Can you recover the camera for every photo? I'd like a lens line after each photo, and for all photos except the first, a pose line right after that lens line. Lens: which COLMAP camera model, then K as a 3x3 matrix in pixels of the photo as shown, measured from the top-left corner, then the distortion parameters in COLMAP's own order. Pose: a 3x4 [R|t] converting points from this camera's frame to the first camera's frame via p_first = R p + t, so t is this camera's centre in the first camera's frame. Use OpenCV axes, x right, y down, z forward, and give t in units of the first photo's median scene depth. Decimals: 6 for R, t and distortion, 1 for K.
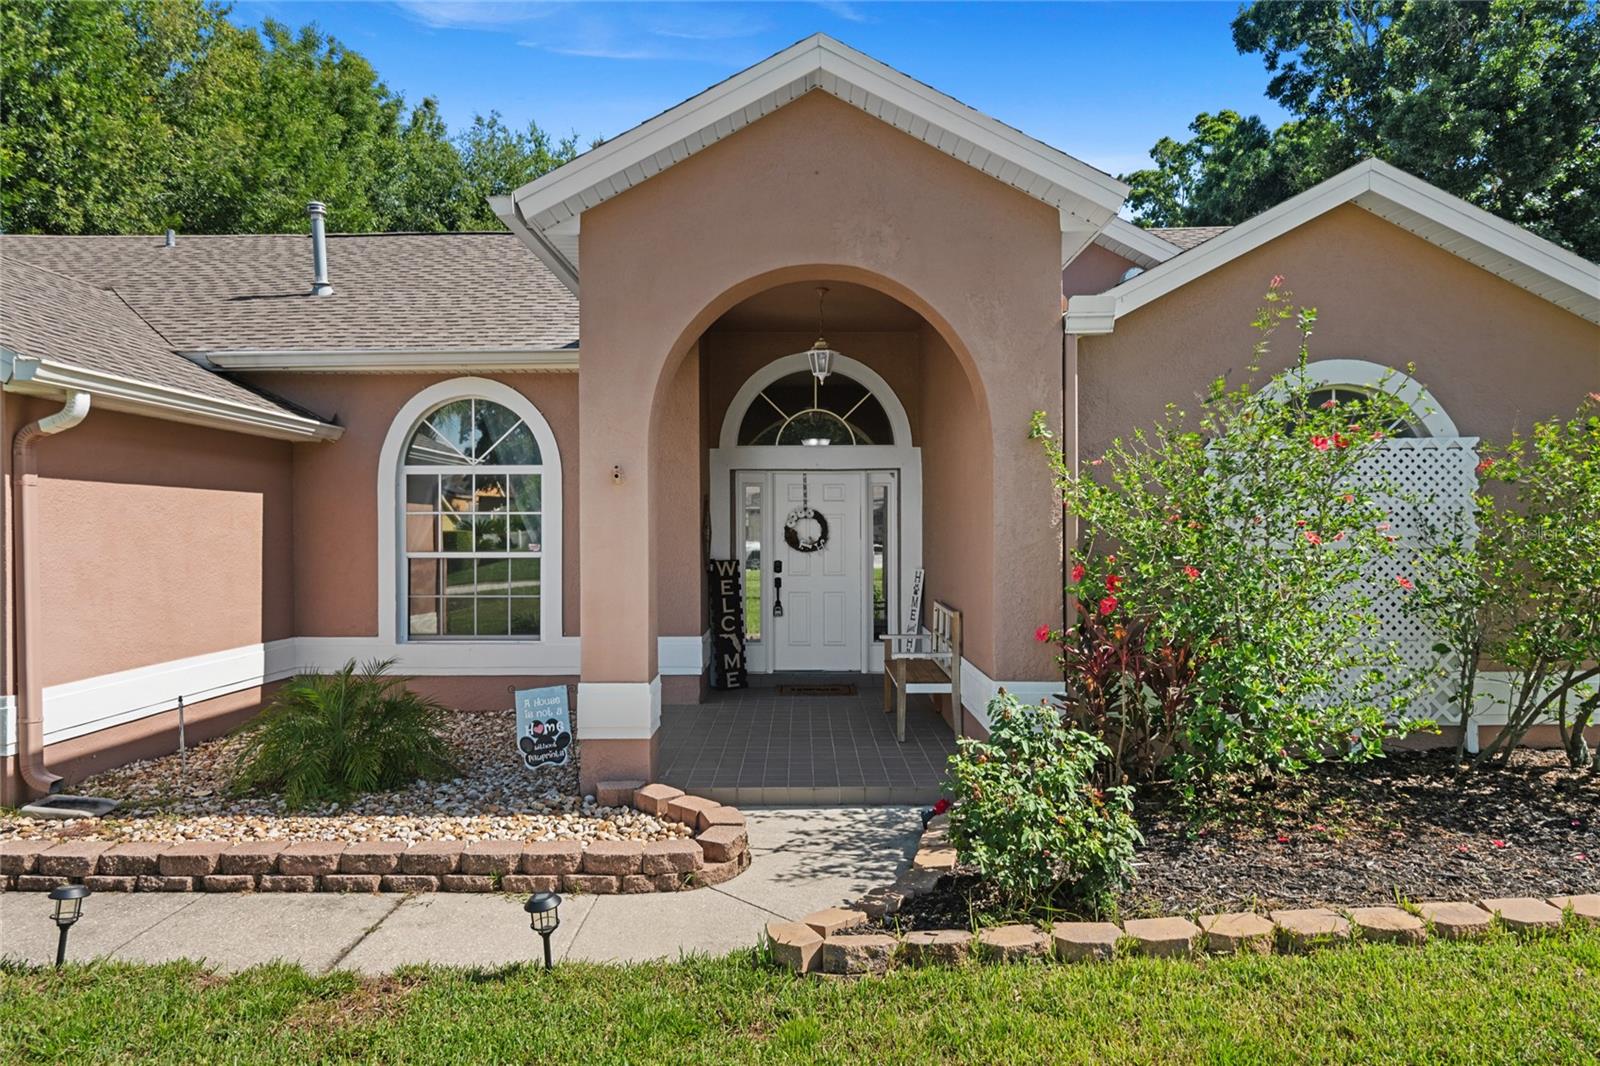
lens RADIAL K [[1053.8, 0, 802.0], [0, 1053.8, 536.0], [0, 0, 1]] dist [0.005533, -0.001403]
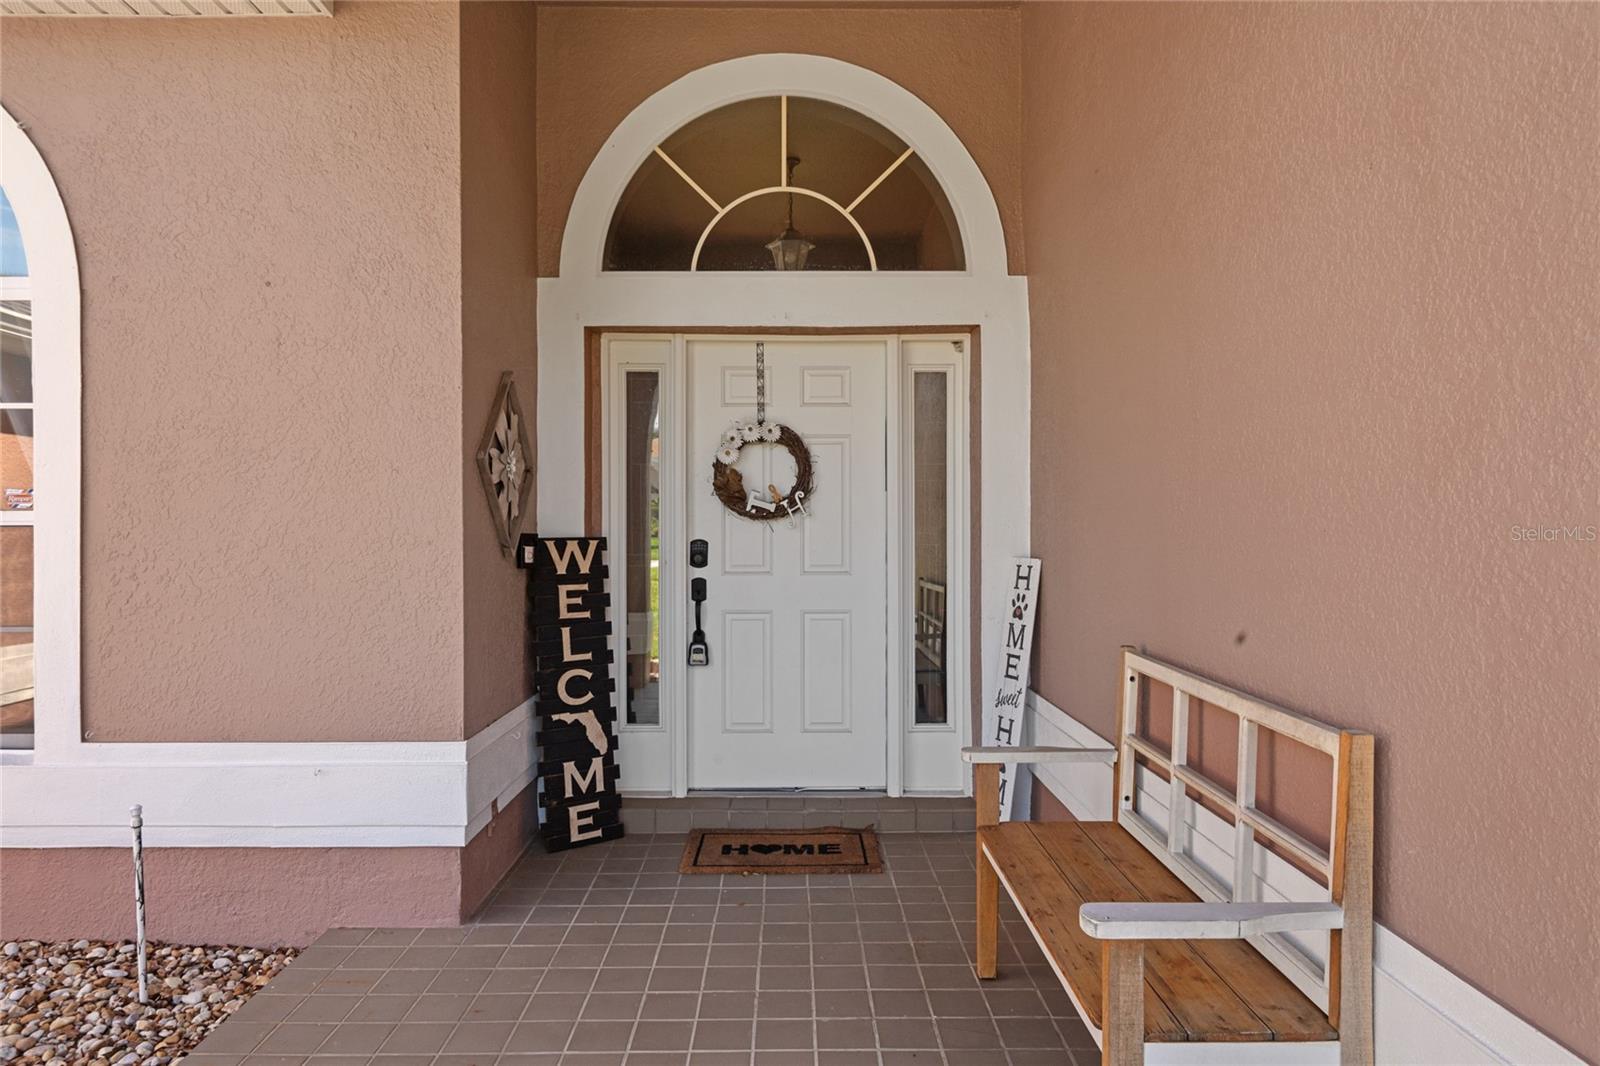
lens RADIAL K [[1053.8, 0, 797.6], [0, 1053.8, 531.0], [0, 0, 1]] dist [0.005533, -0.001403]
pose [[0.999963, 0.000986, 0.008535, 0.015088], [-0.000992, 0.999999, 0.000715, 0.019798], [-0.008535, -0.000723, 0.999963, 0.568576]]
